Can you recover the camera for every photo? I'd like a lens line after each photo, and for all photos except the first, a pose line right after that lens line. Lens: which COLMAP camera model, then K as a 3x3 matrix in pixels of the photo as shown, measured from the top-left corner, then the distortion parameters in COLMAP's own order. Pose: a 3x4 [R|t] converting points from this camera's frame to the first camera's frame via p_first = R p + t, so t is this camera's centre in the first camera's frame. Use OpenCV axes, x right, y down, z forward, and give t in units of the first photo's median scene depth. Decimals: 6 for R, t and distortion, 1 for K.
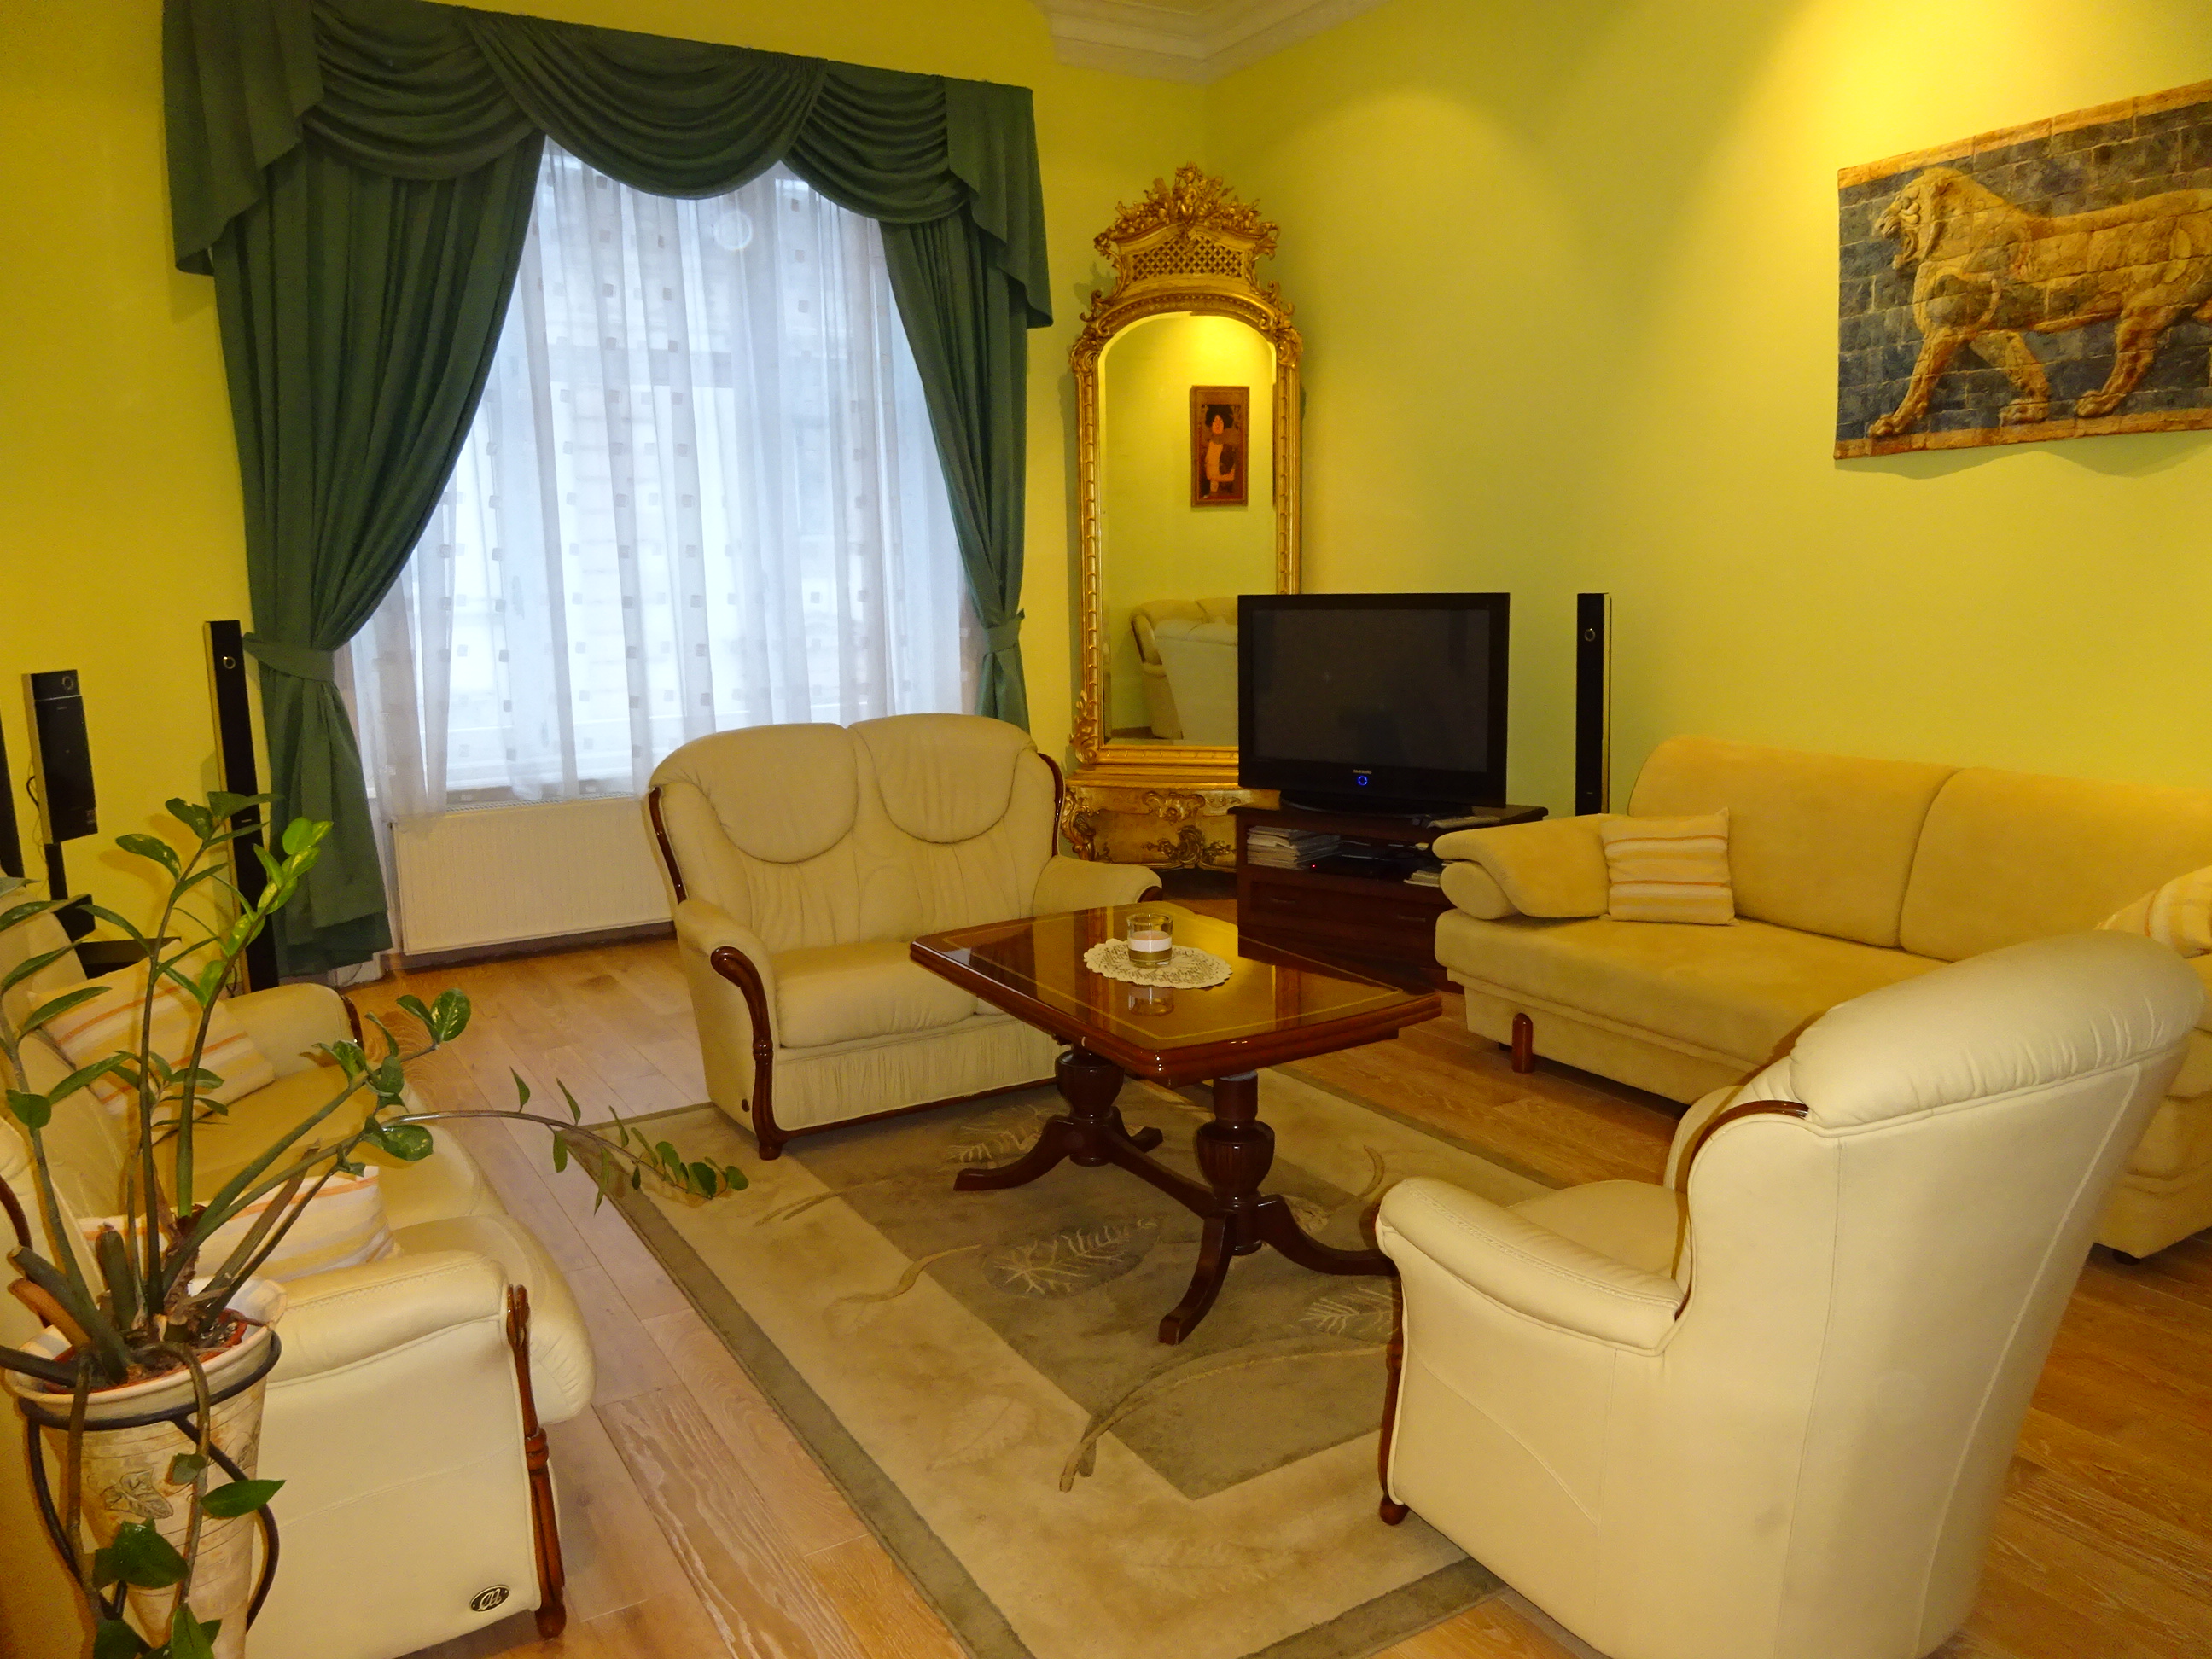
lens RADIAL K [[1617.2, 0, 1106.0], [0, 1617.2, 829.5], [0, 0, 1]] dist [-0.001618, 0.001175]
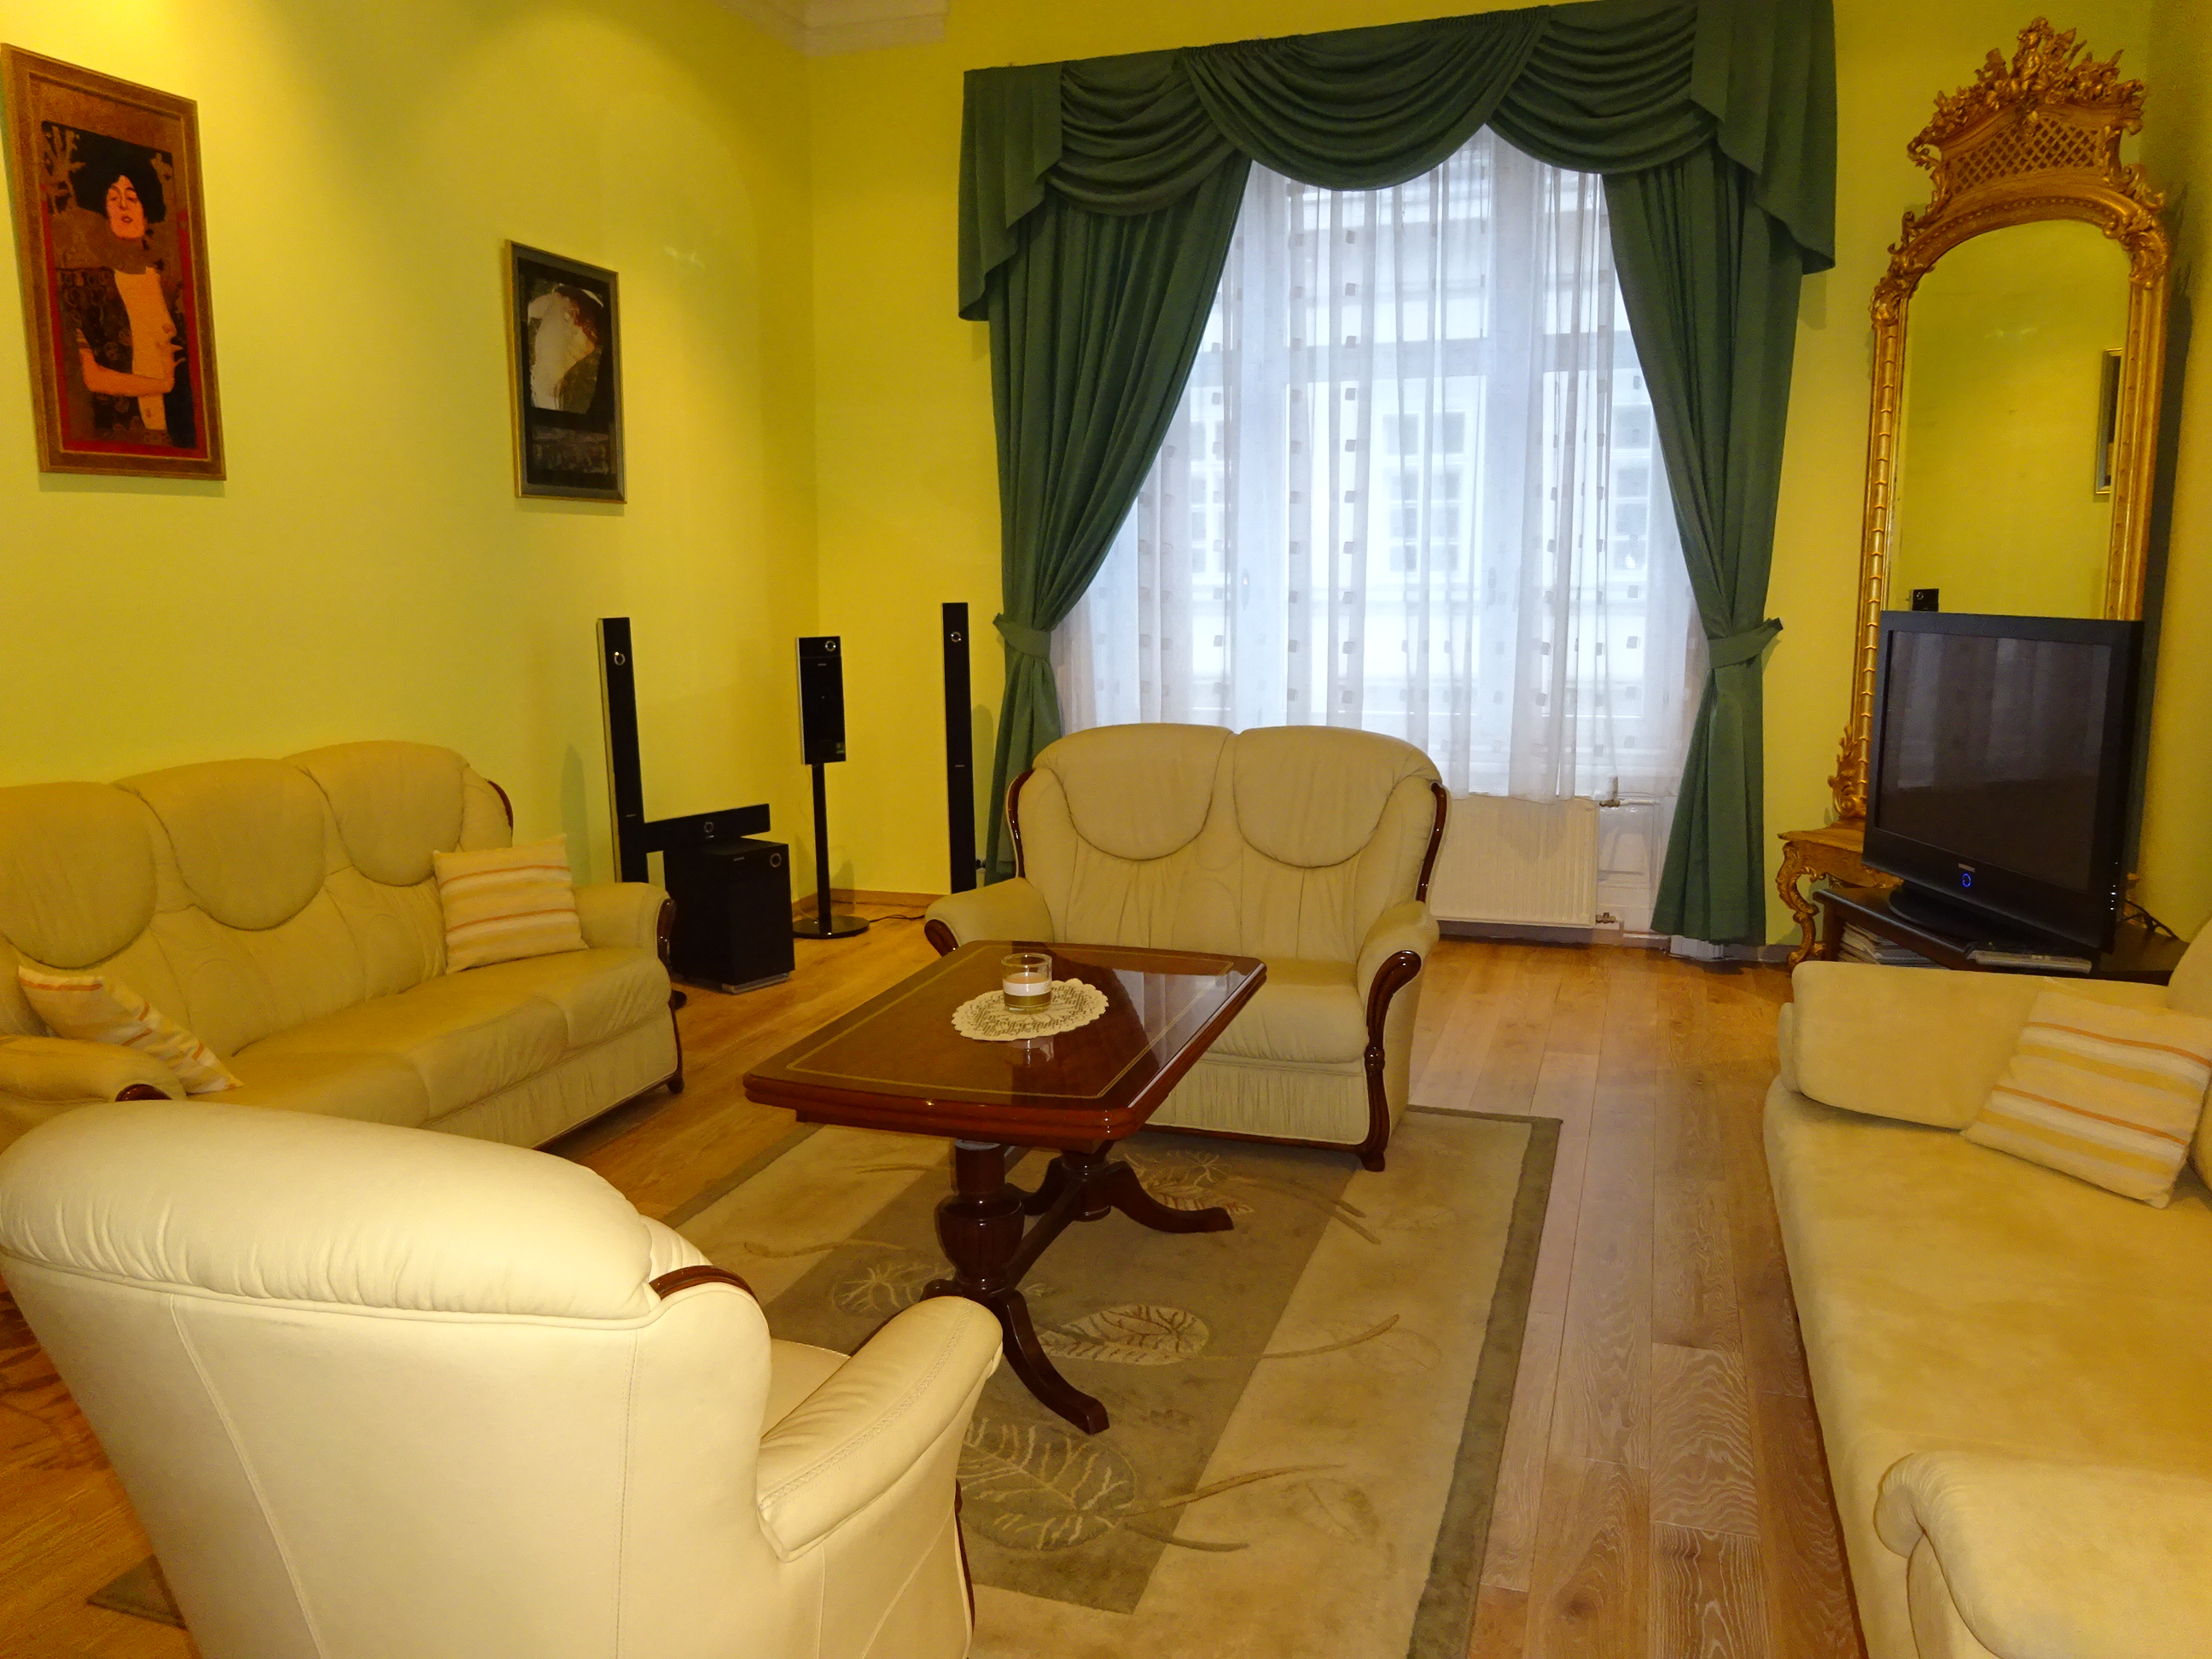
lens RADIAL K [[1617.2, 0, 1106.0], [0, 1617.2, 829.5], [0, 0, 1]] dist [-0.001618, 0.001175]
pose [[0.655510, 0.134788, -0.743060, 0.386829], [-0.129066, 0.989462, 0.065626, -0.044212], [0.744075, 0.052886, 0.665999, 0.226580]]
